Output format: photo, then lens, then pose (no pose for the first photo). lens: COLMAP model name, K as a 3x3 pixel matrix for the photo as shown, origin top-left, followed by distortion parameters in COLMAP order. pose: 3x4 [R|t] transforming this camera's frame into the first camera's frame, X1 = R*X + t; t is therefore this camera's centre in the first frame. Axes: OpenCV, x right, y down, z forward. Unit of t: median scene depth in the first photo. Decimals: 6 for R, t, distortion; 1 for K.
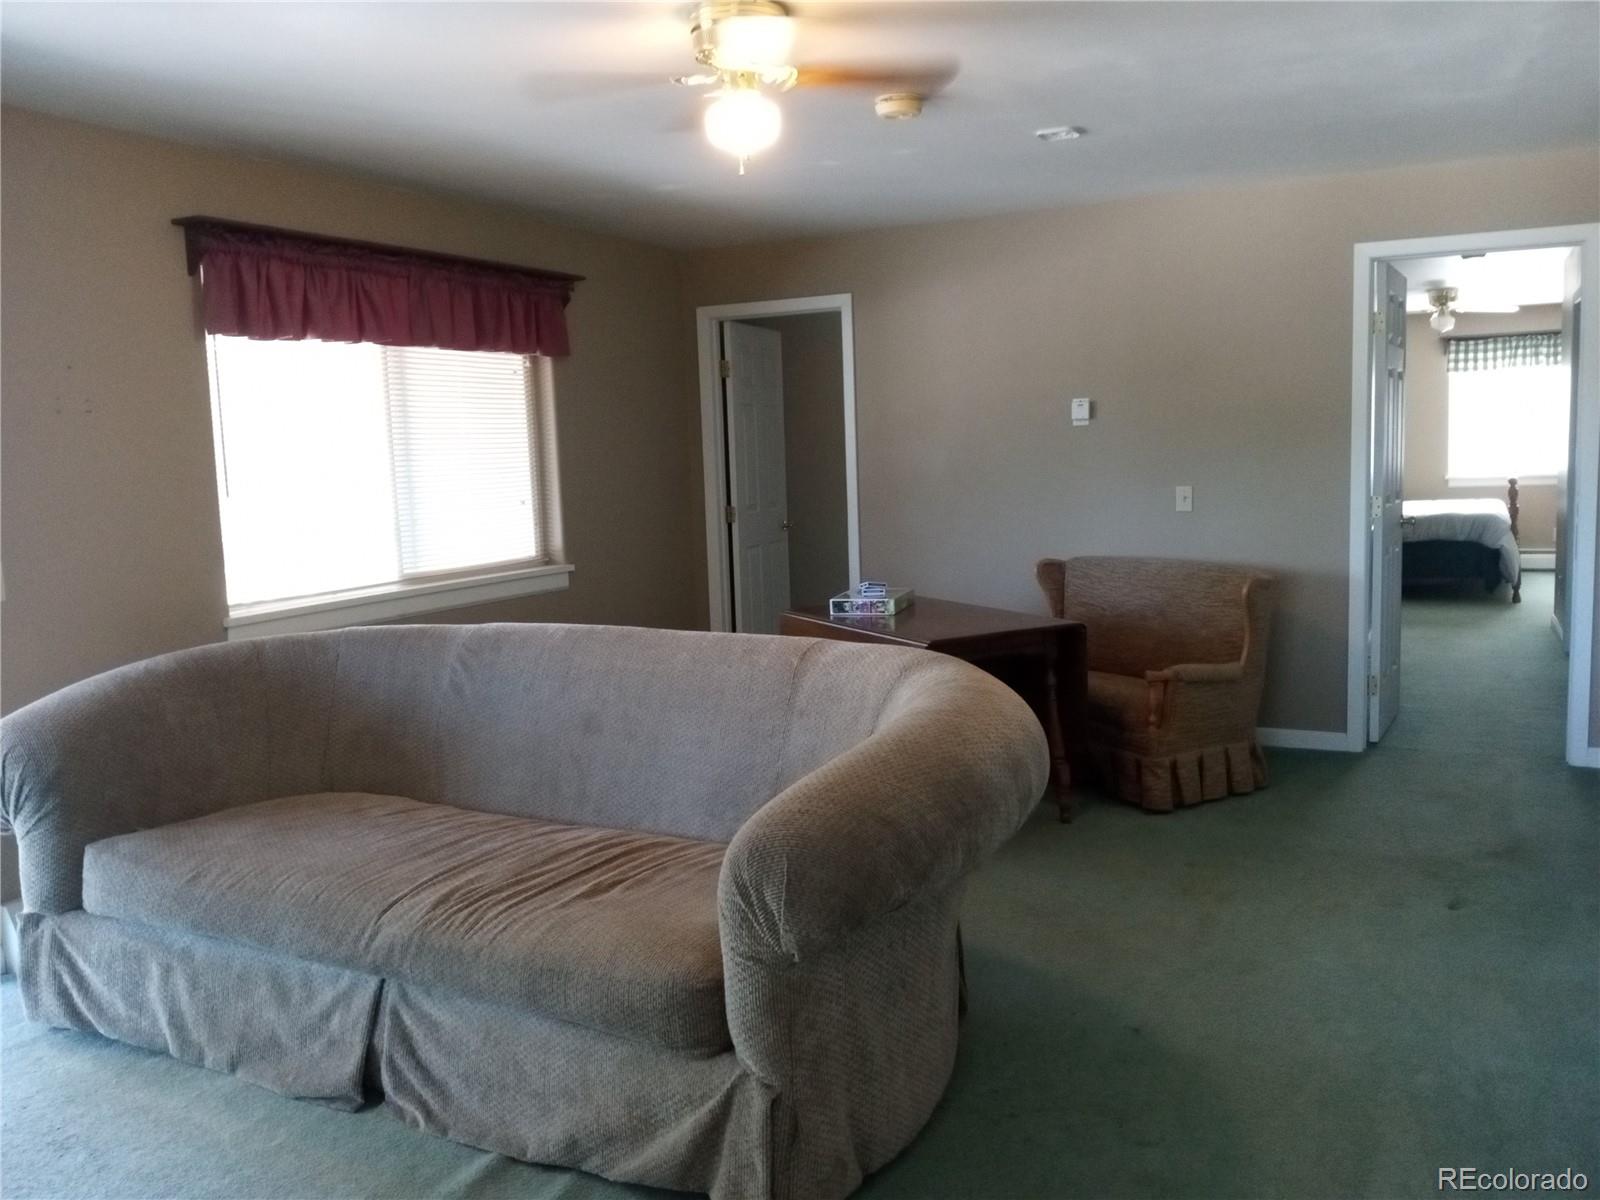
lens RADIAL K [[1323.6, 0, 797.7], [0, 1323.6, 599.1], [0, 0, 1]] dist [0.068798, -0.132686]
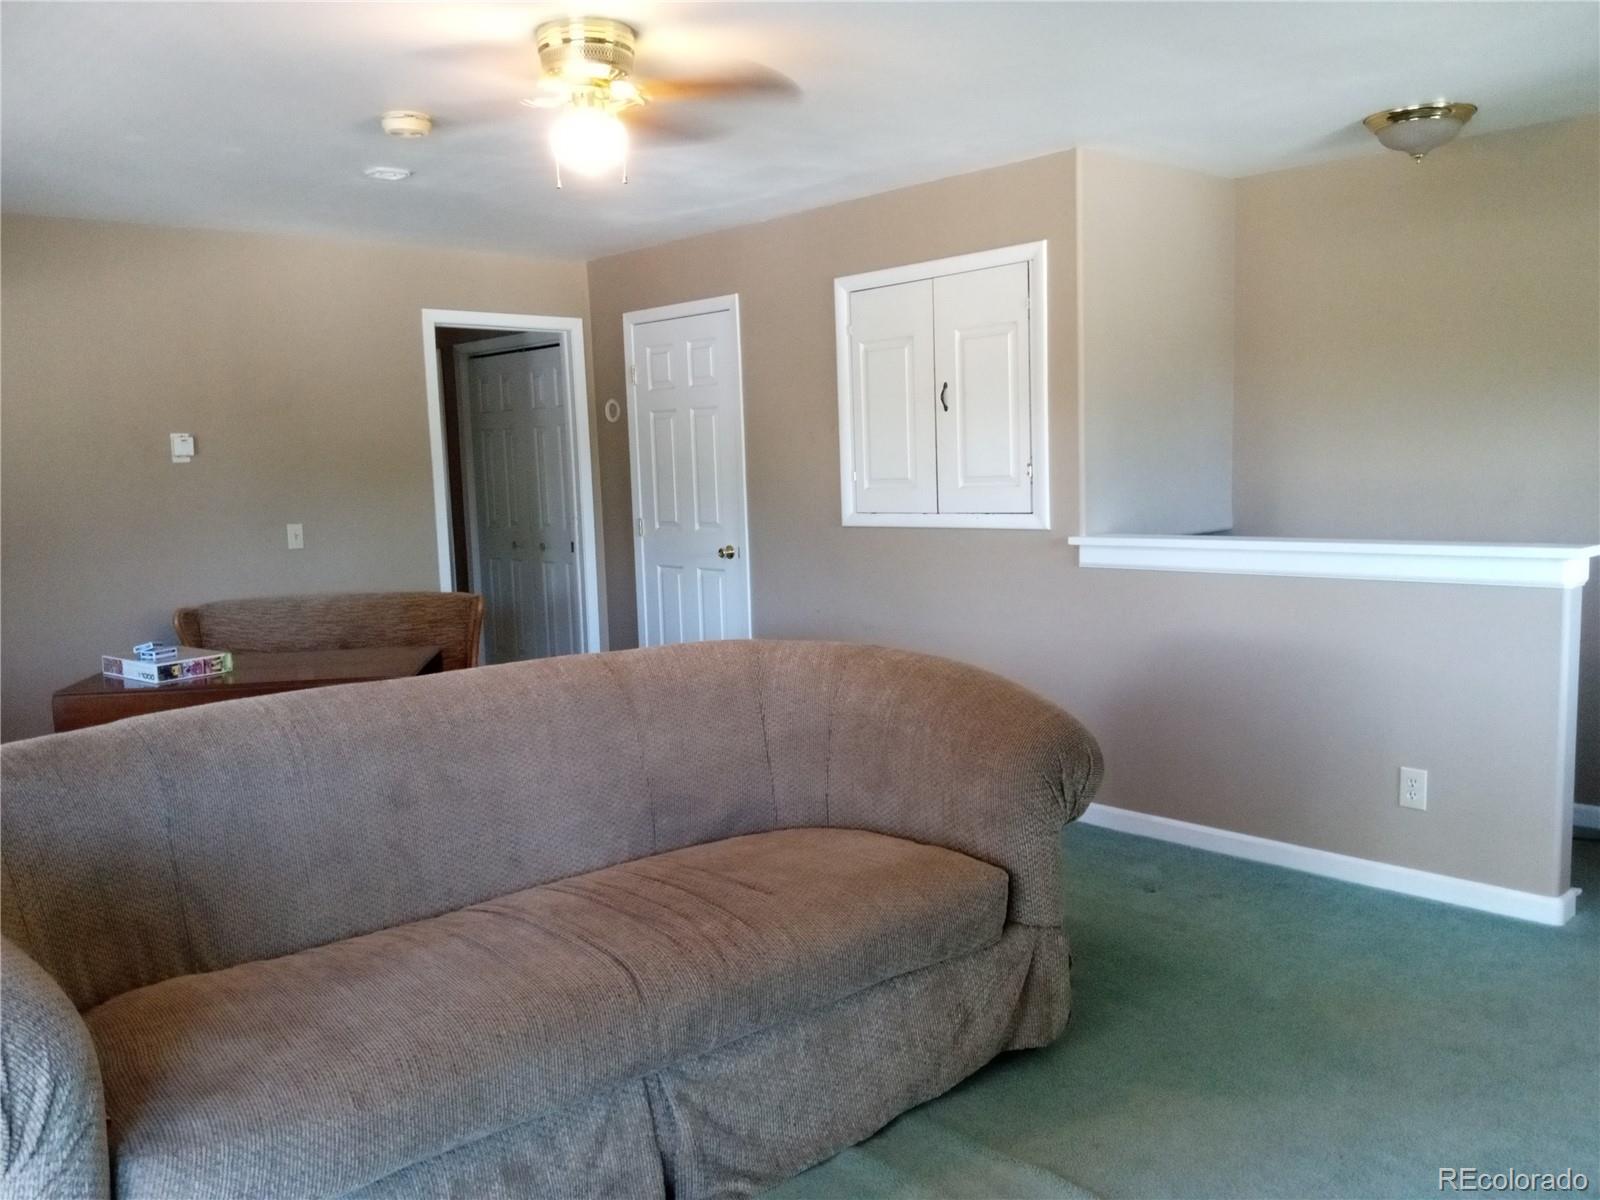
lens RADIAL K [[1323.6, 0, 796.5], [0, 1323.6, 603.8], [0, 0, 1]] dist [0.068798, -0.132686]
pose [[0.345125, -0.083931, 0.934796, -0.608501], [0.127017, 0.991007, 0.042084, -0.021711], [-0.929922, 0.104211, 0.352682, 0.337805]]
